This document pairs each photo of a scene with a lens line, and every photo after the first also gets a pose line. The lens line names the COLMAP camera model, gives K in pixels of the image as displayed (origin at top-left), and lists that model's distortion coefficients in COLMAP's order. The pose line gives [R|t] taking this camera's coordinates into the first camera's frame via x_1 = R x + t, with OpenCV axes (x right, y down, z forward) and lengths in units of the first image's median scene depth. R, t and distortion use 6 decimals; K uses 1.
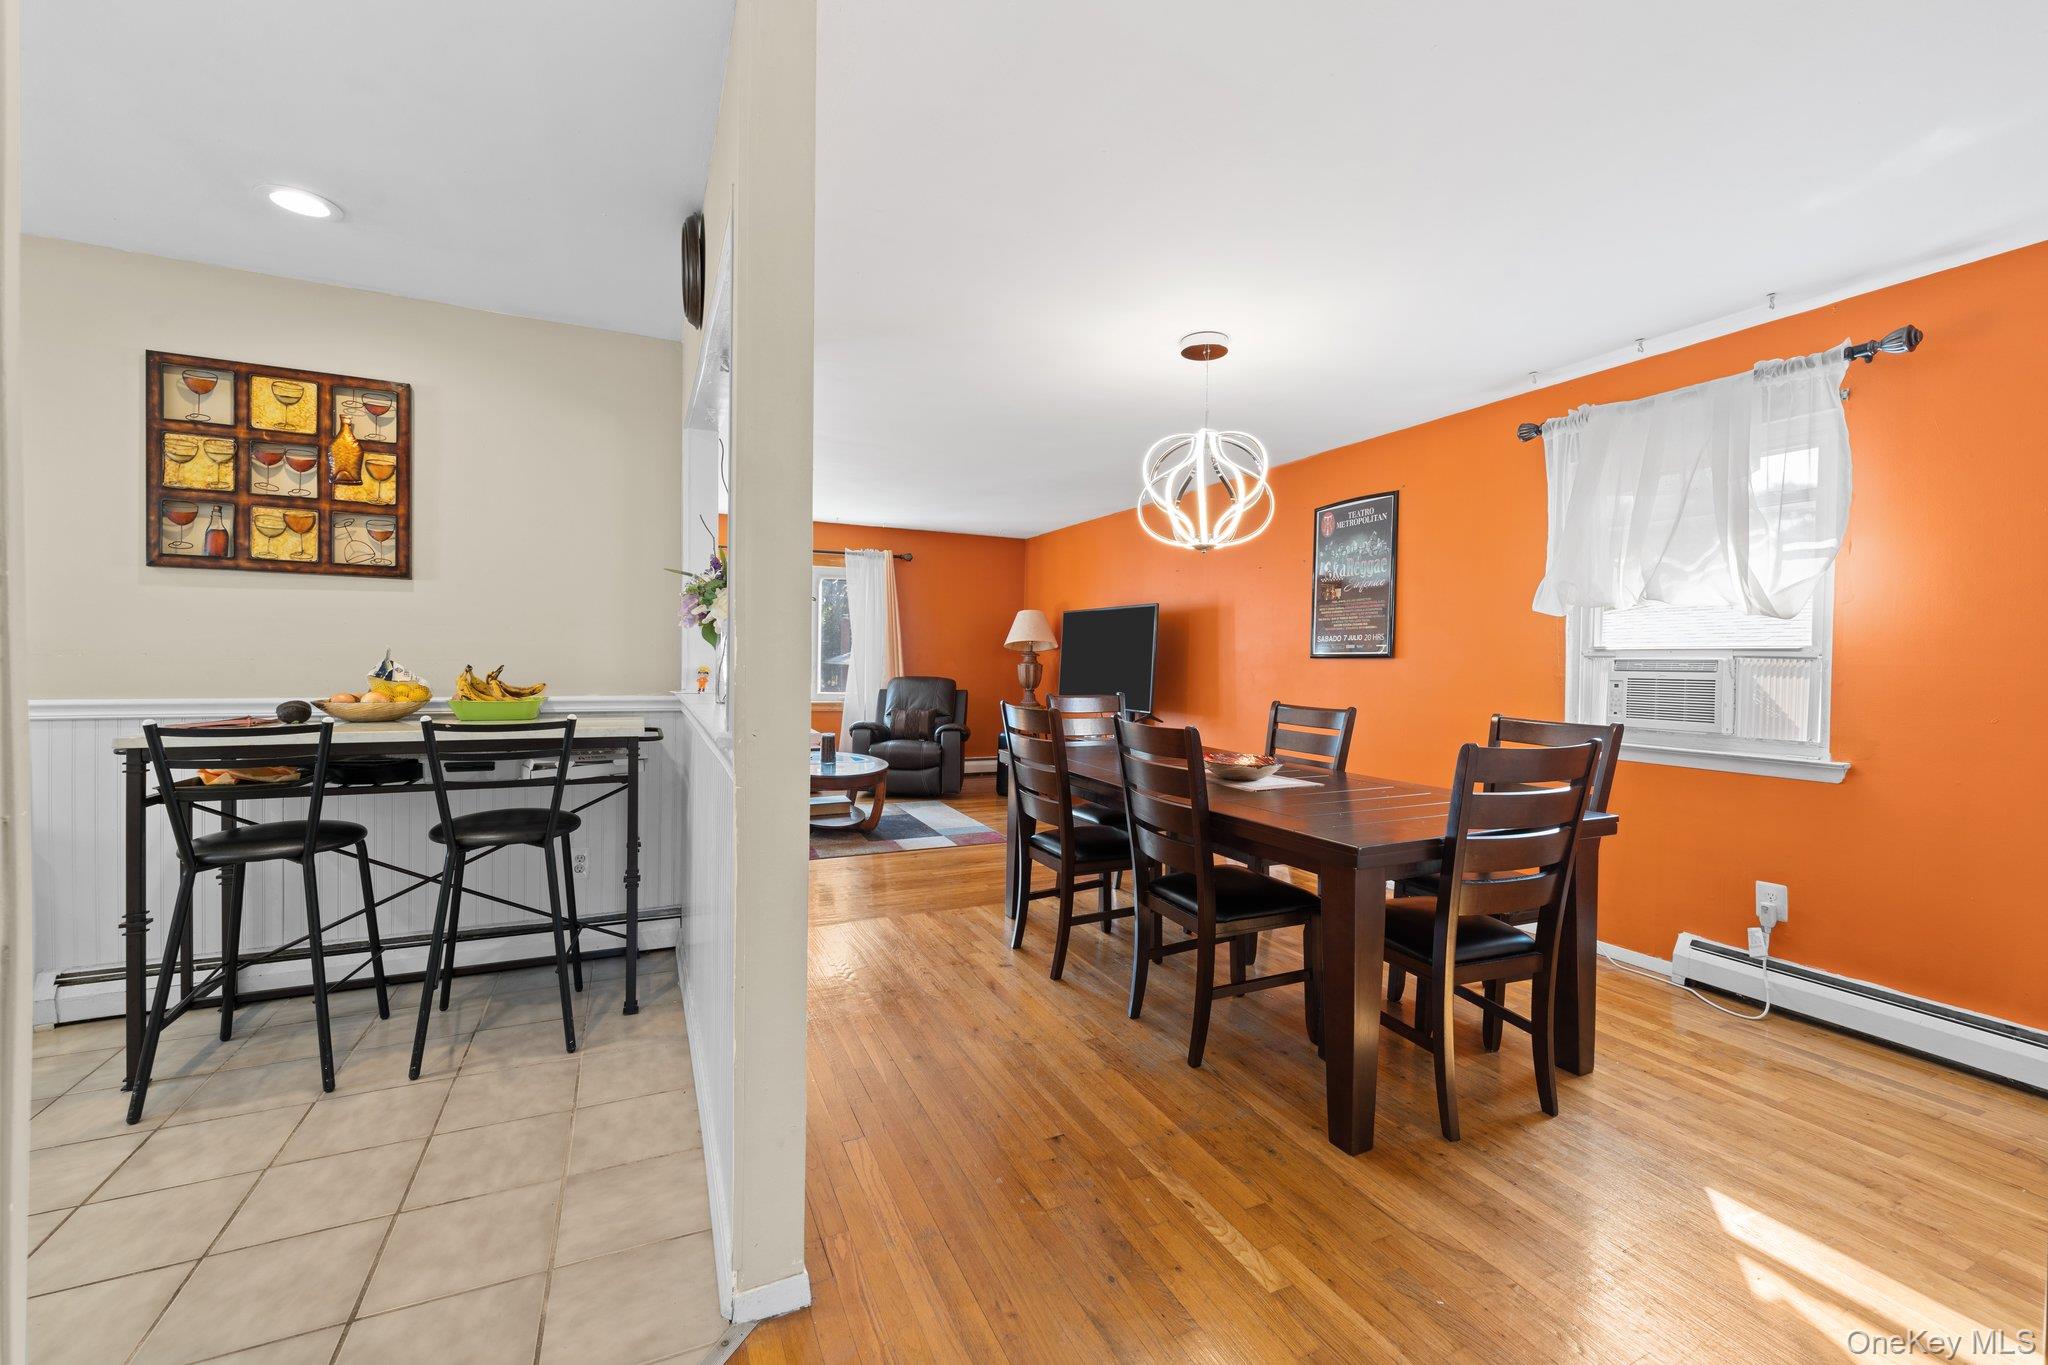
lens RADIAL K [[824.1, 0, 1027.0], [0, 824.1, 673.5], [0, 0, 1]] dist [0.000485, -0.000098]
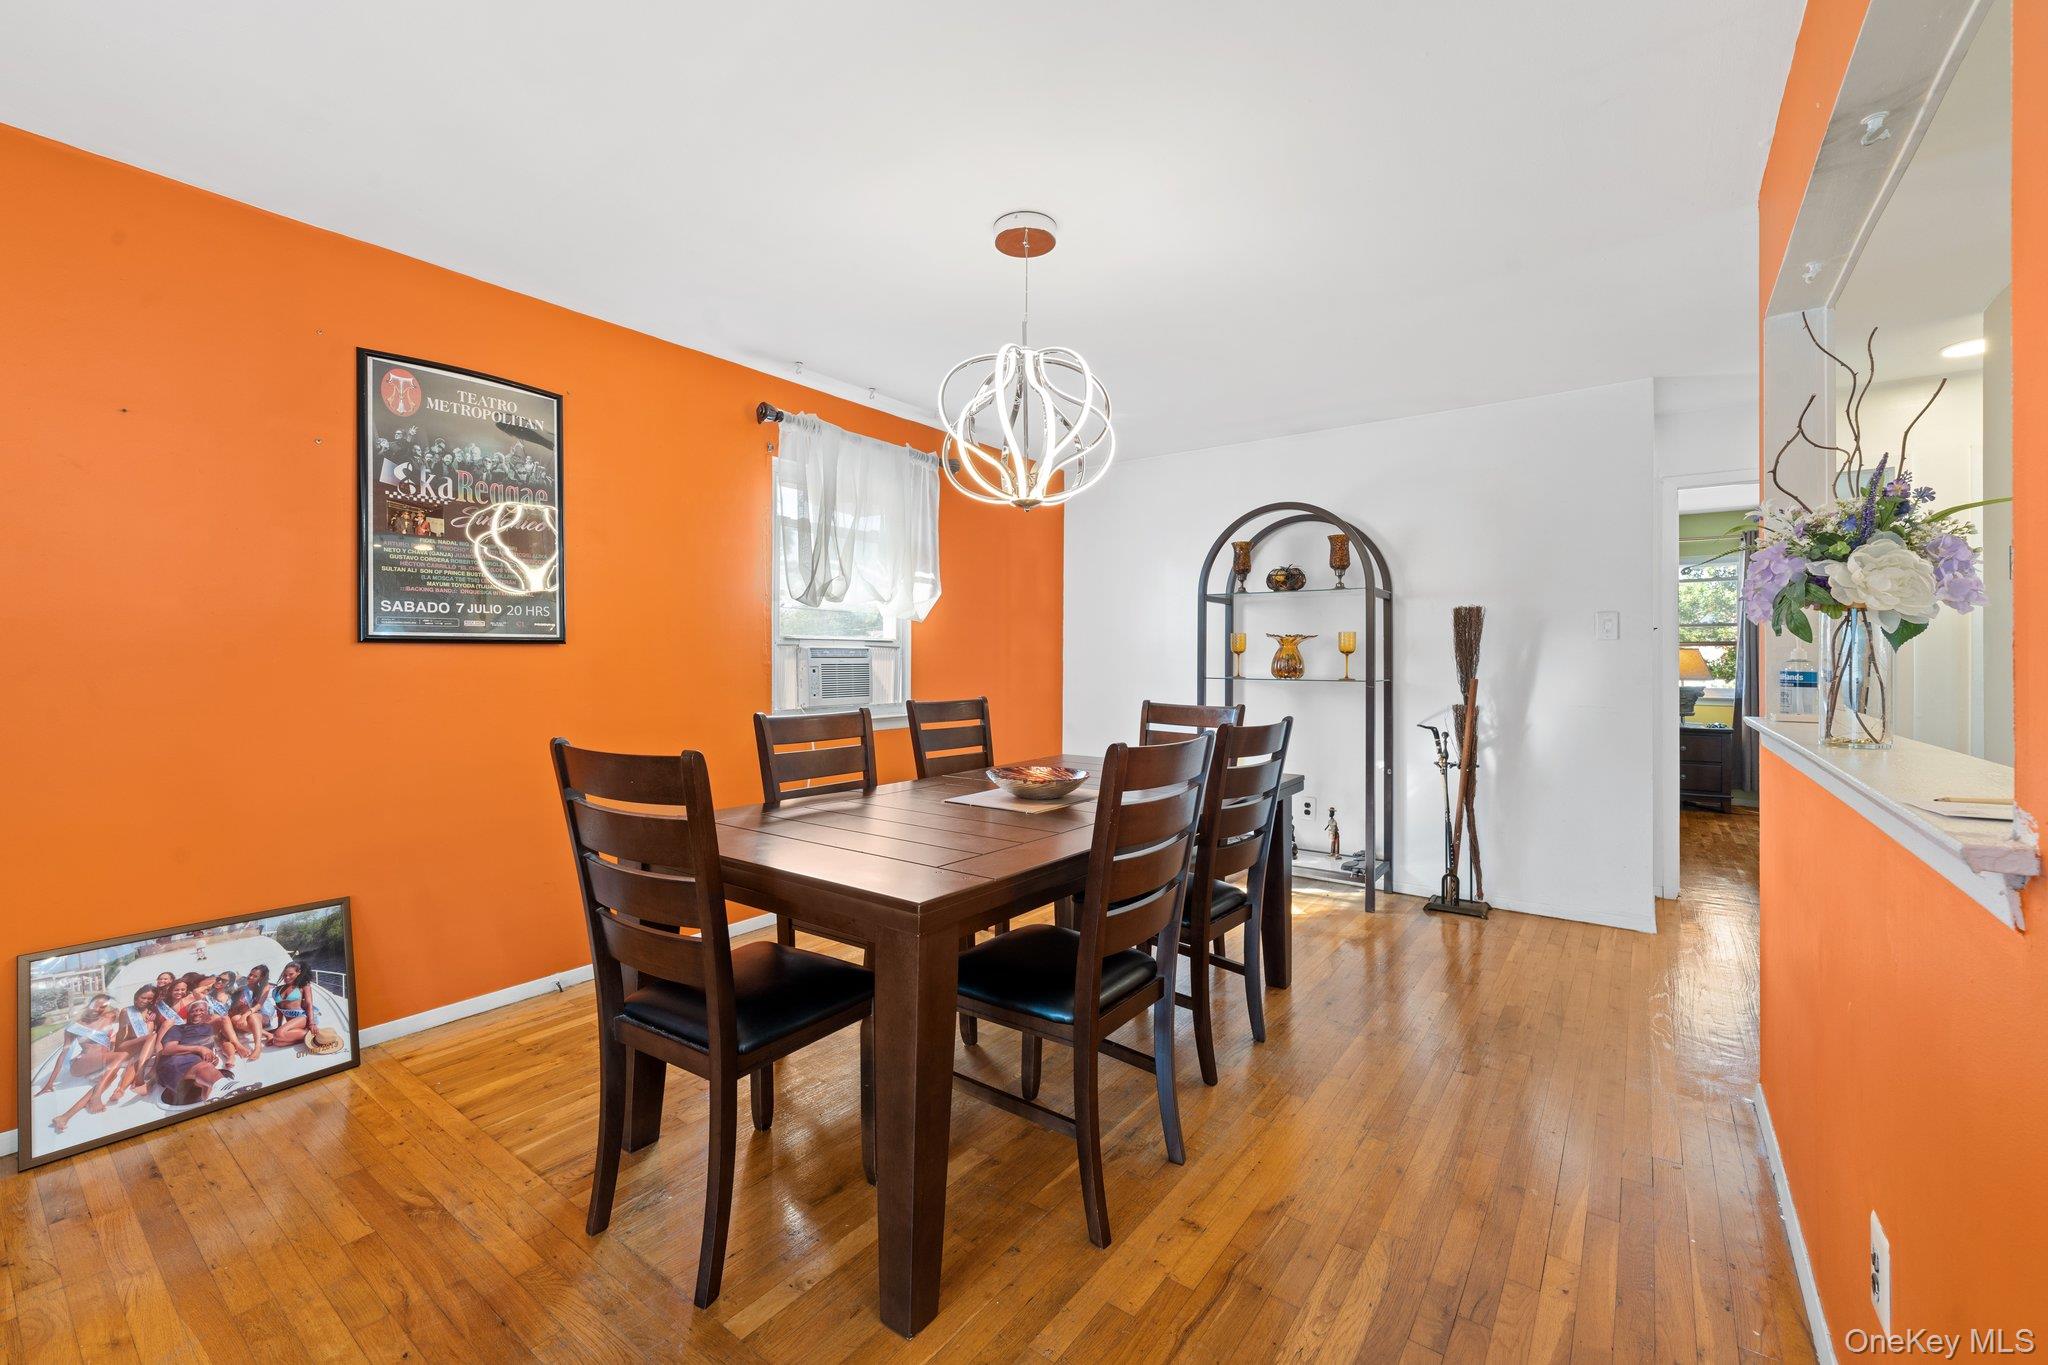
lens RADIAL K [[834.3, 0, 1021.9], [0, 834.3, 659.4], [0, 0, 1]] dist [-0.001451, -0.000086]
pose [[-0.467098, -0.020179, 0.883976, -0.515791], [0.003013, 0.999697, 0.024413, -0.034129], [-0.884201, 0.014066, -0.466895, 1.541278]]
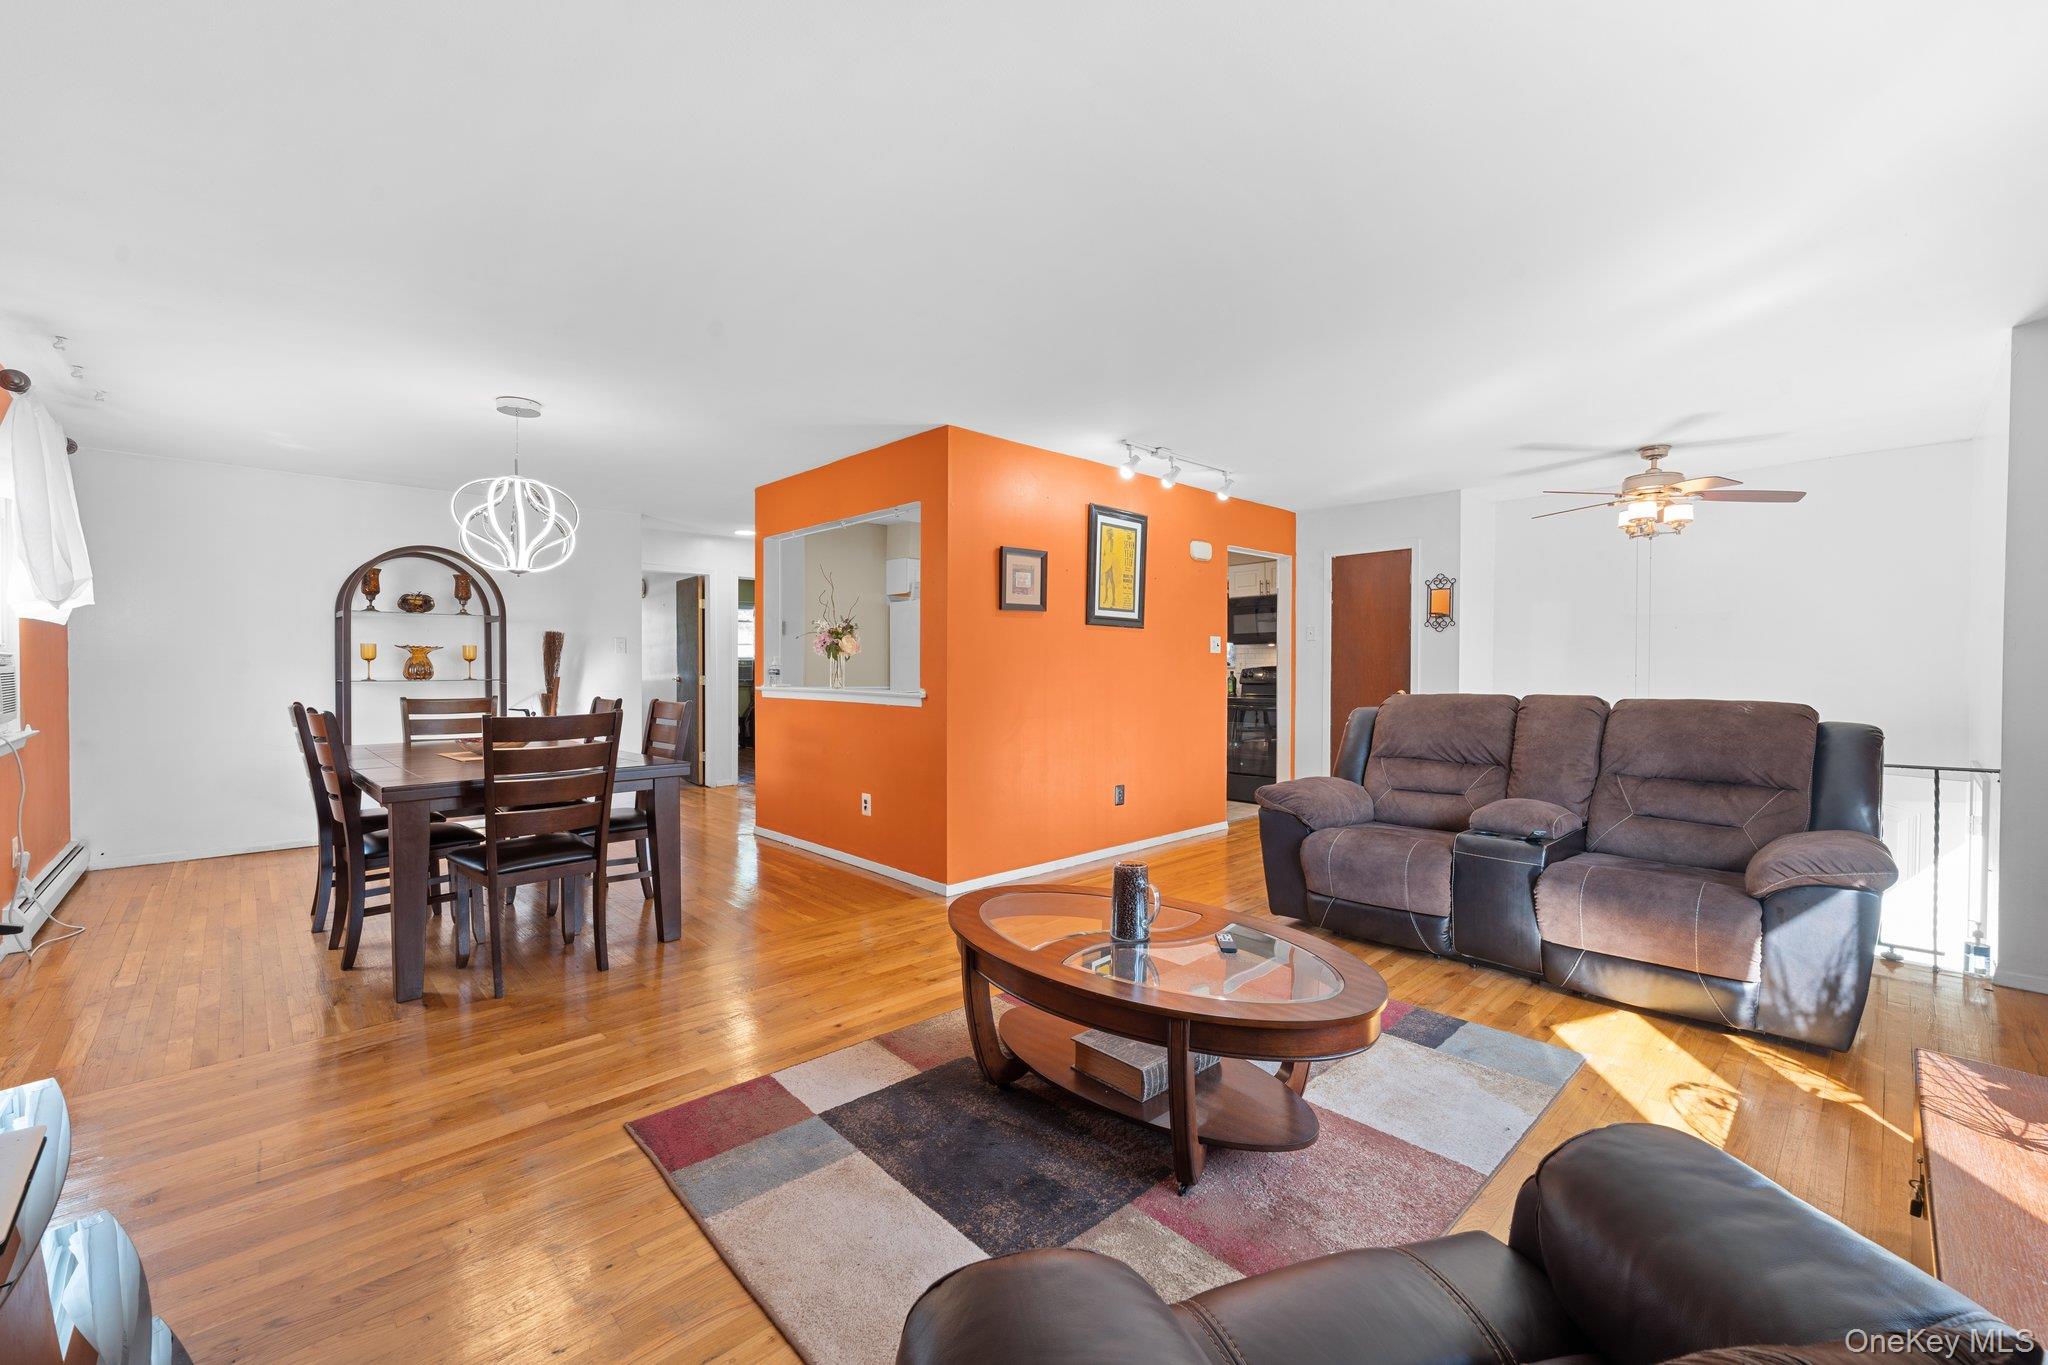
lens RADIAL K [[834.3, 0, 1021.9], [0, 834.3, 659.4], [0, 0, 1]] dist [-0.001451, -0.000086]
pose [[-0.950703, -0.019954, -0.309461, -0.129039], [-0.022413, 0.999739, 0.004392, -0.050270], [0.309293, 0.011112, -0.950902, 2.754369]]
